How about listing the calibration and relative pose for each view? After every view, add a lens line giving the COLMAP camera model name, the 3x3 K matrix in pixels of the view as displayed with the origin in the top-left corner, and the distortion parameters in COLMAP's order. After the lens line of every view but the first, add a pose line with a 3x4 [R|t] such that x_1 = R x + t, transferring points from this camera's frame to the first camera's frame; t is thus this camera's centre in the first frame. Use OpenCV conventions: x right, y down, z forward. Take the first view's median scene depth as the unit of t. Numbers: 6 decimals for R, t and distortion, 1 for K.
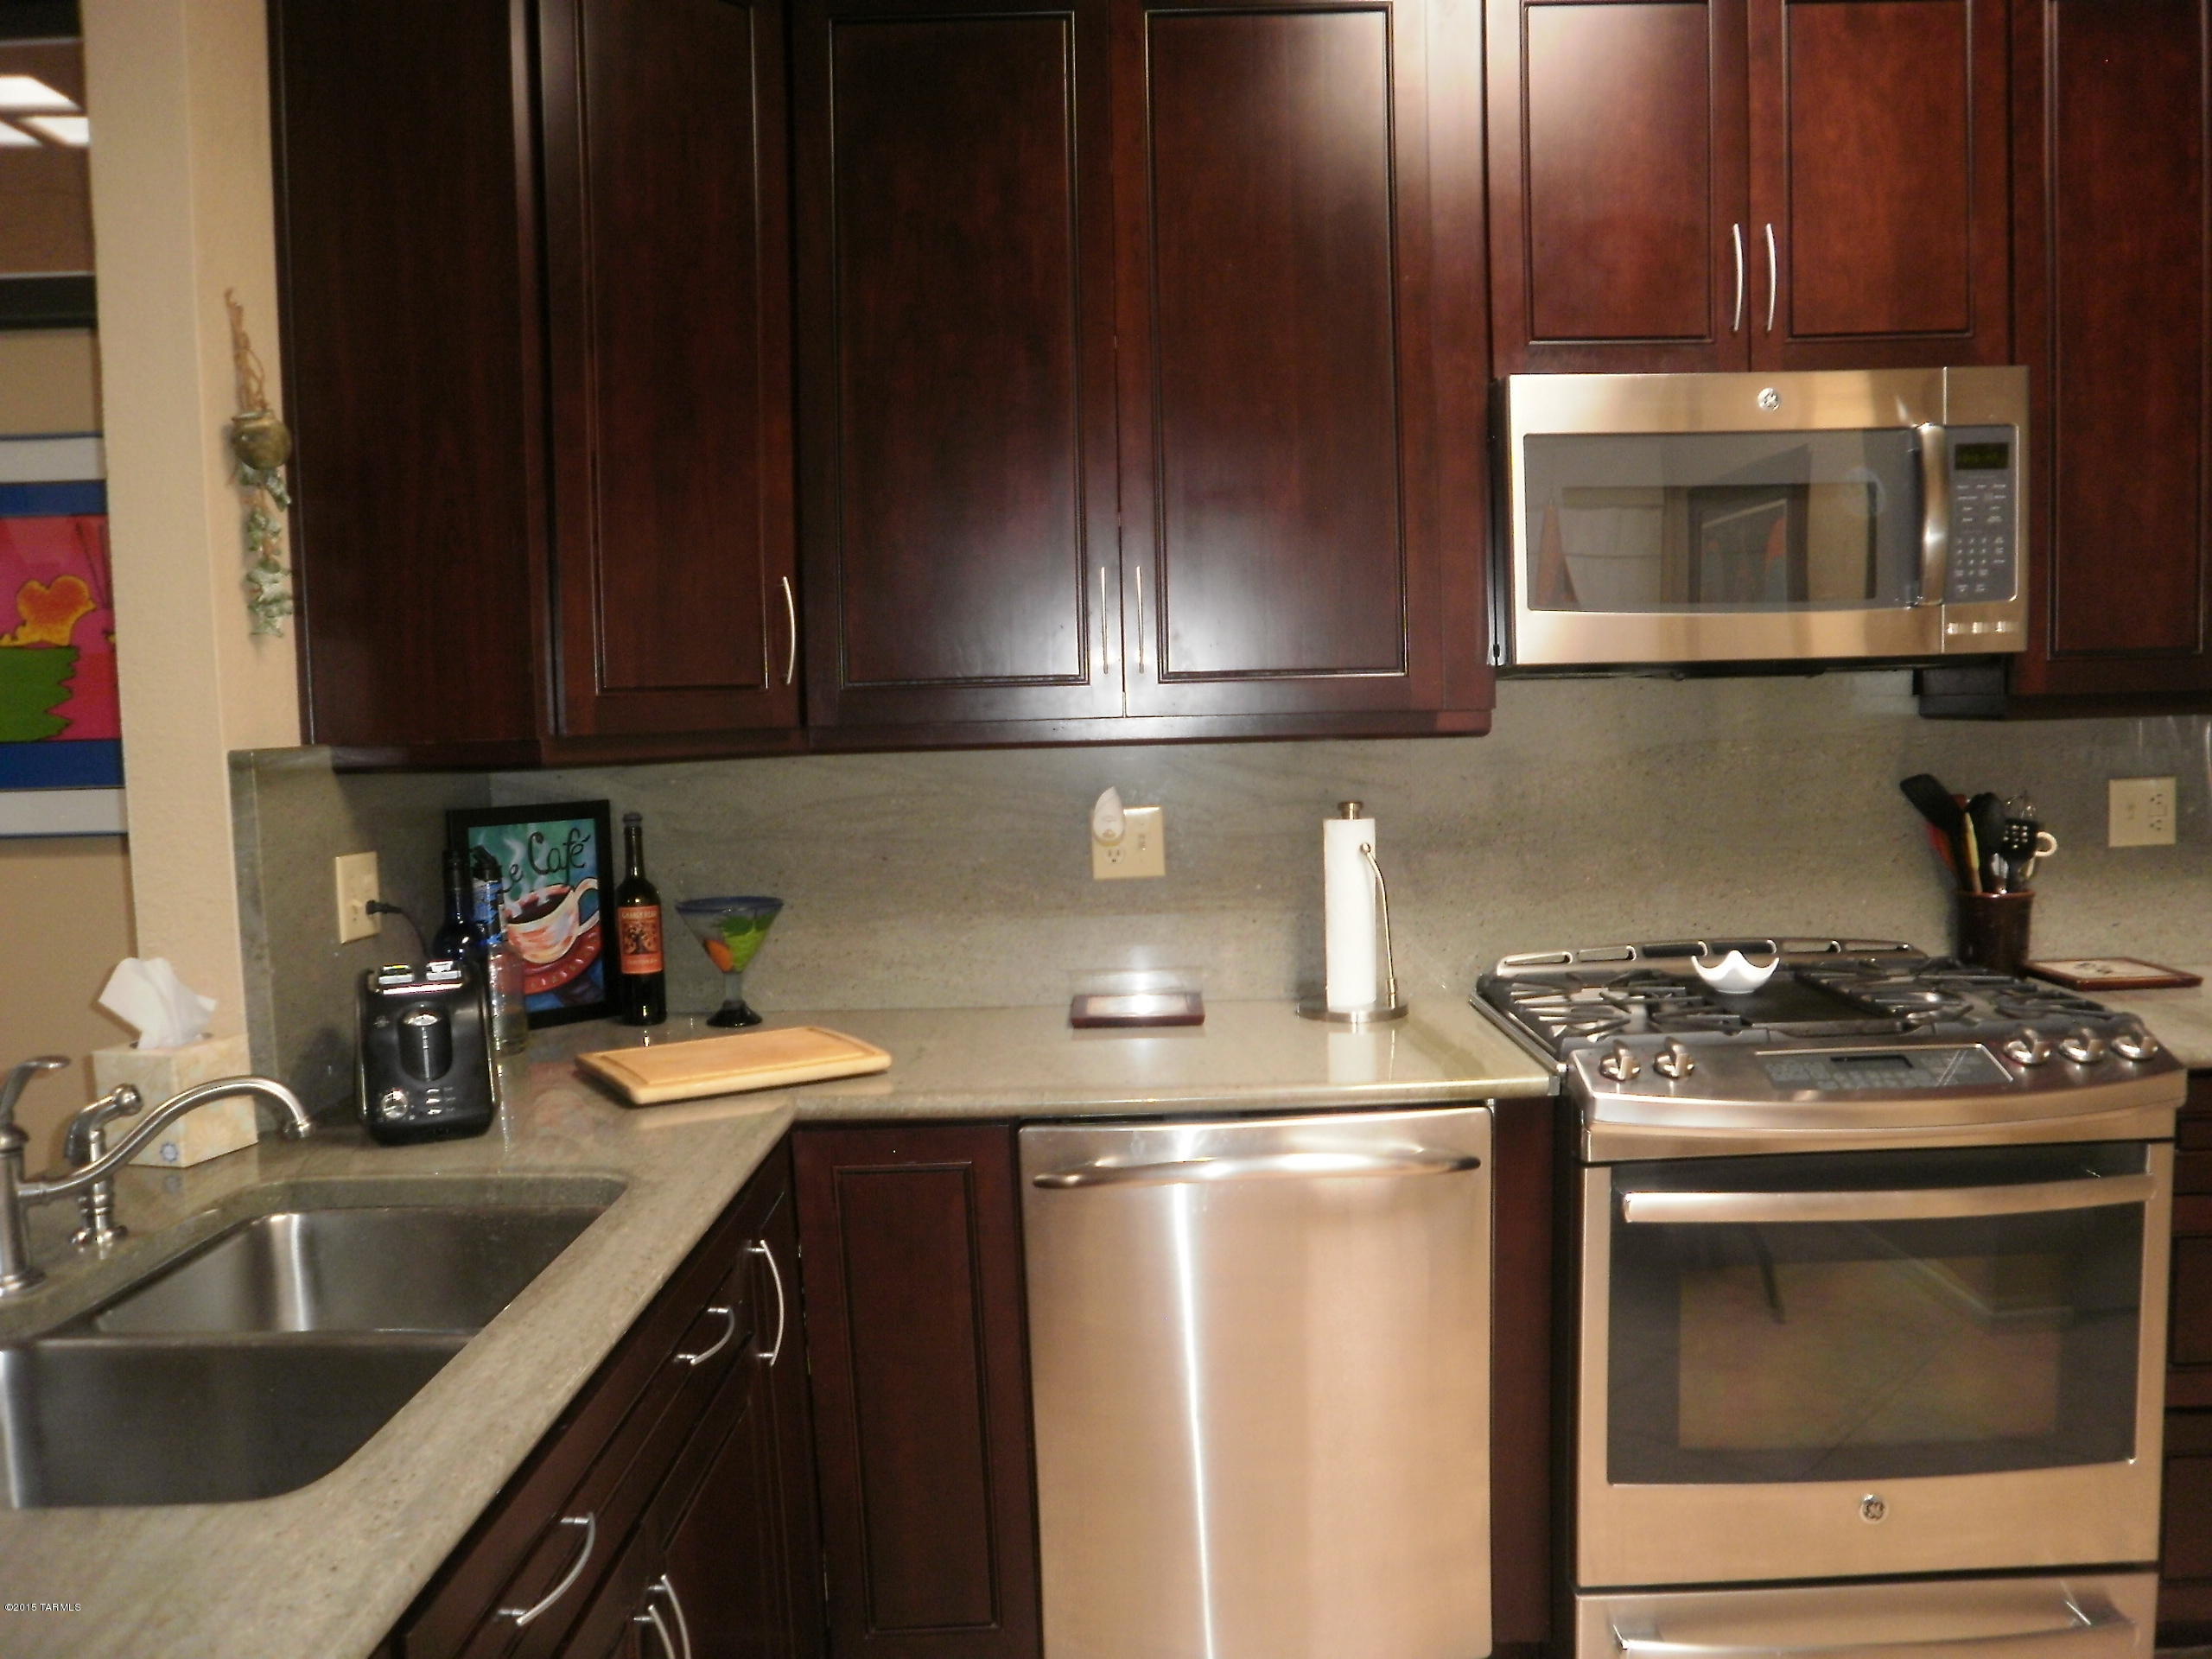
lens RADIAL K [[1708.8, 0, 1106.0], [0, 1708.8, 829.5], [0, 0, 1]] dist [-0.112534, 0.114136]
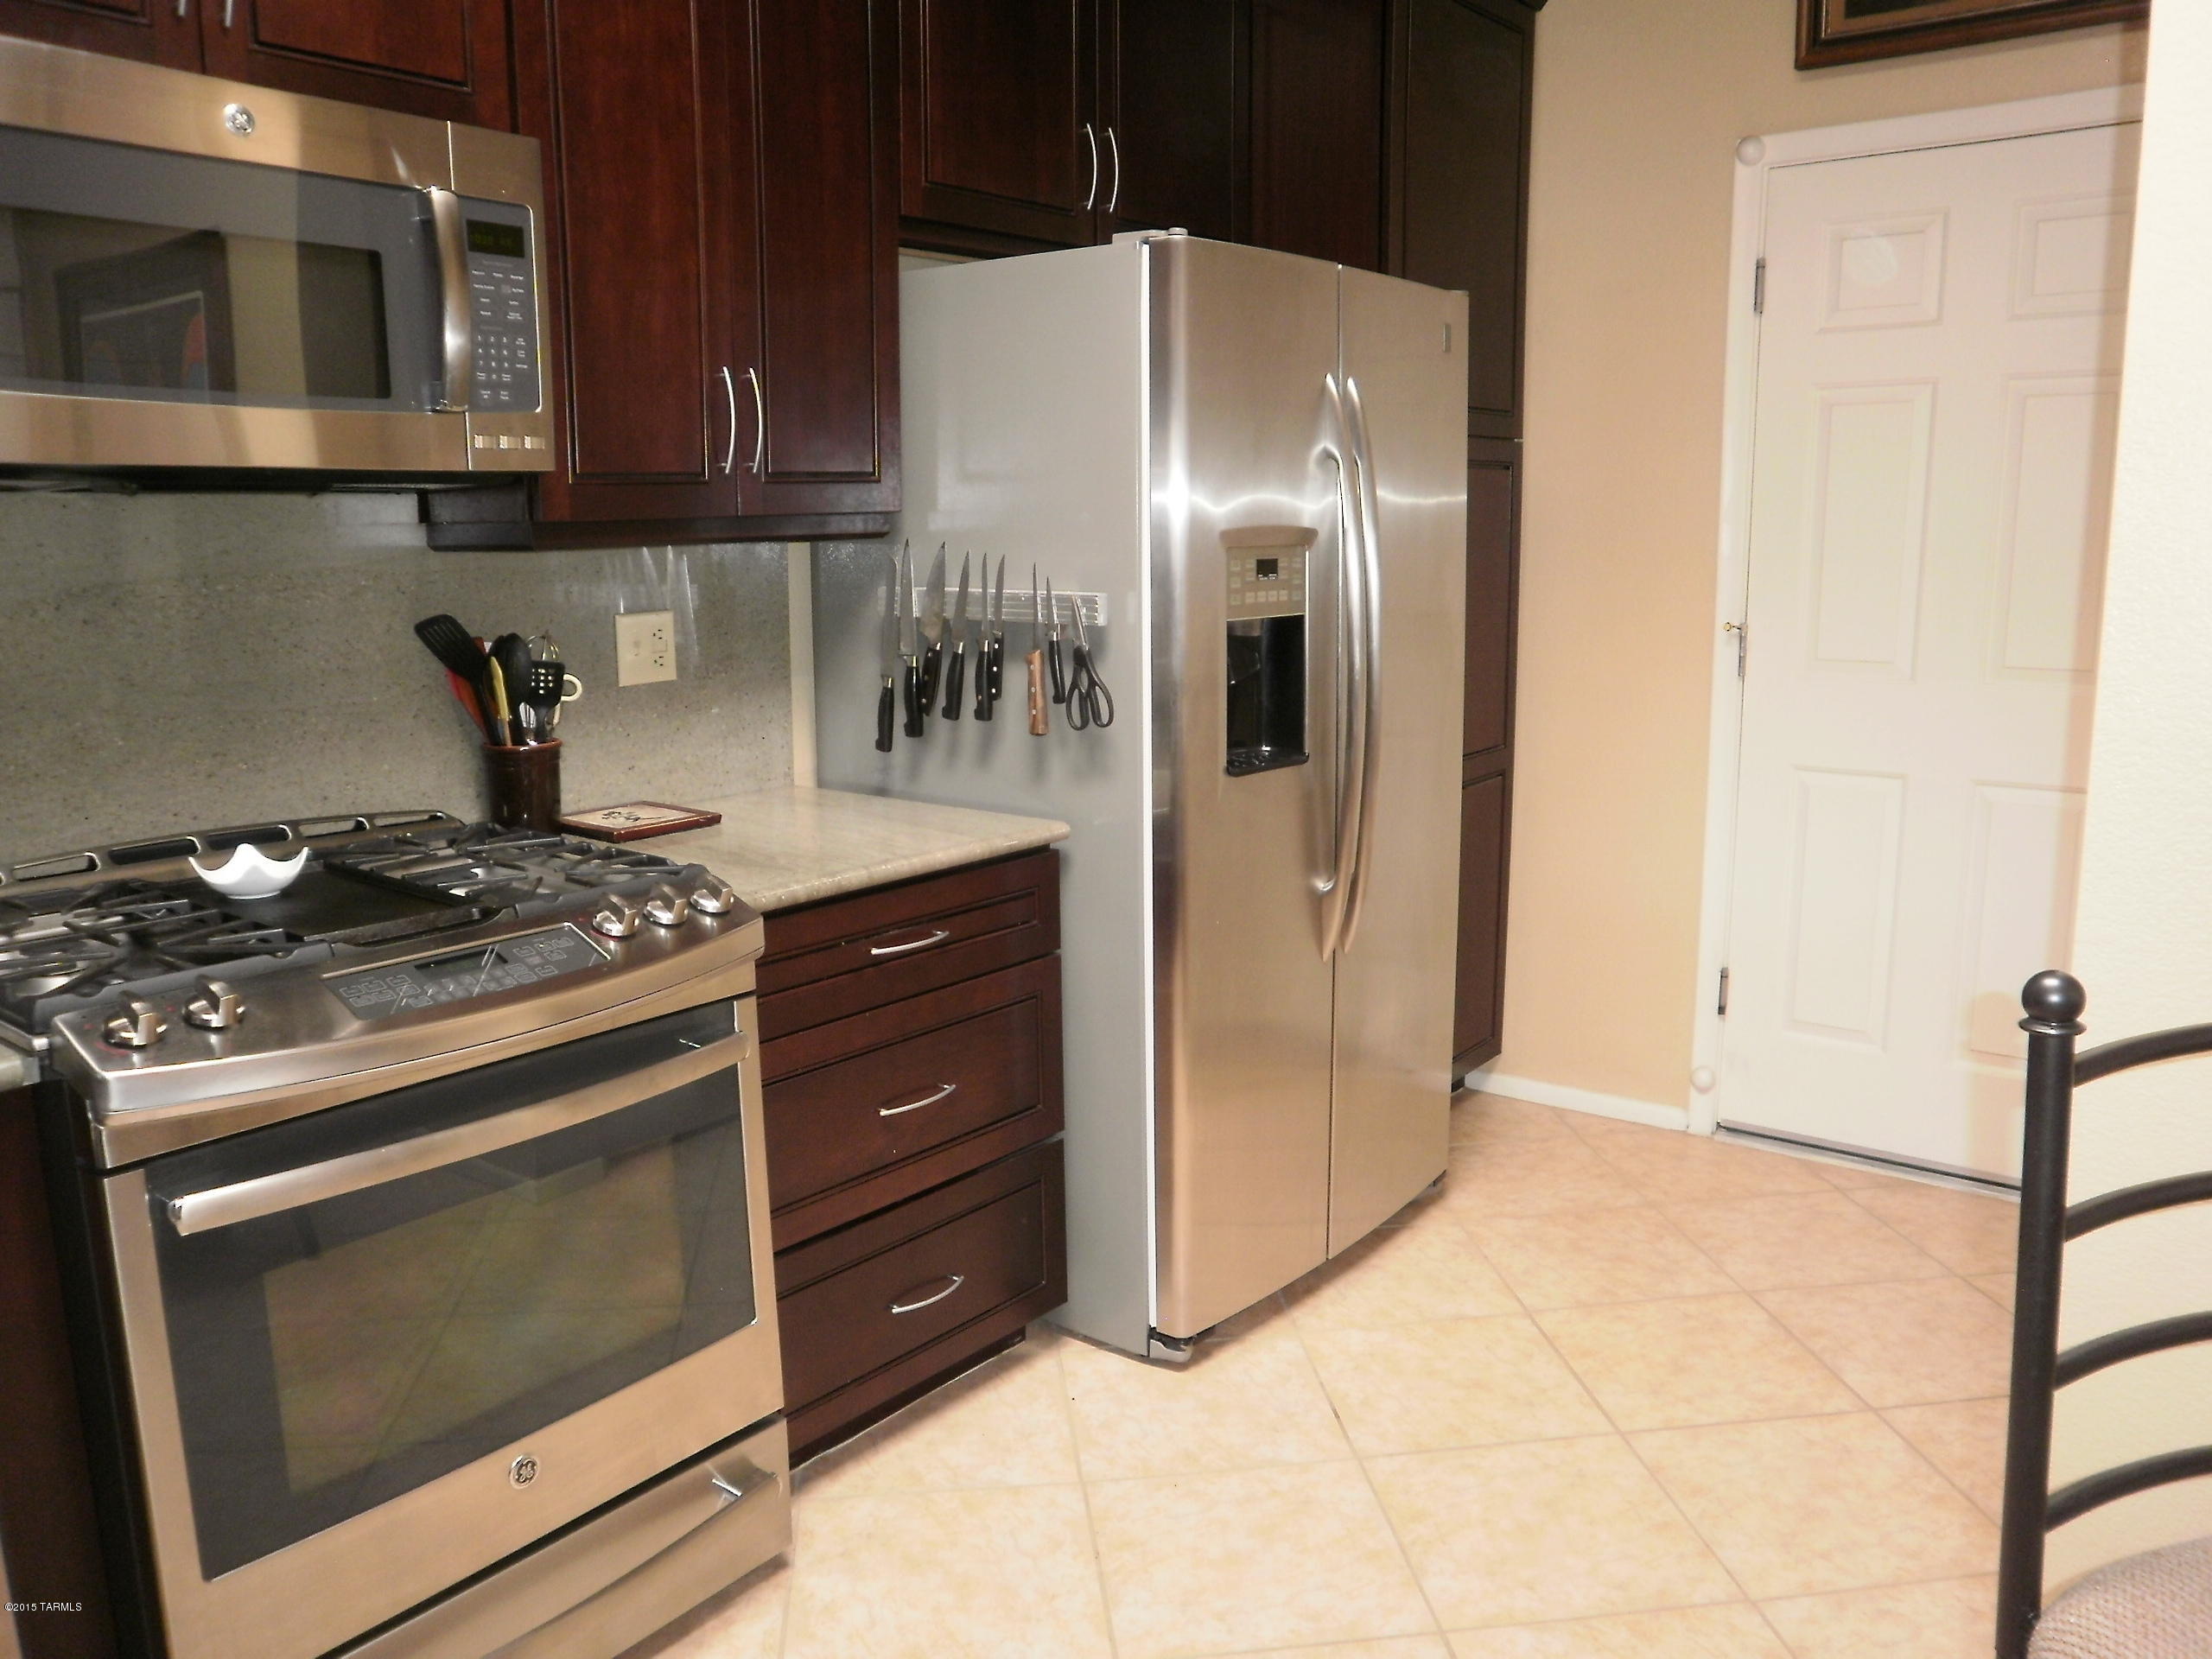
lens RADIAL K [[1796.1, 0, 1146.0], [0, 1796.1, 847.2], [0, 0, 1]] dist [-0.170570, 0.248907]
pose [[0.630667, -0.119374, 0.766817, 0.009654], [0.045684, 0.992096, 0.116872, -0.003614], [-0.774708, -0.038676, 0.631136, 0.159863]]
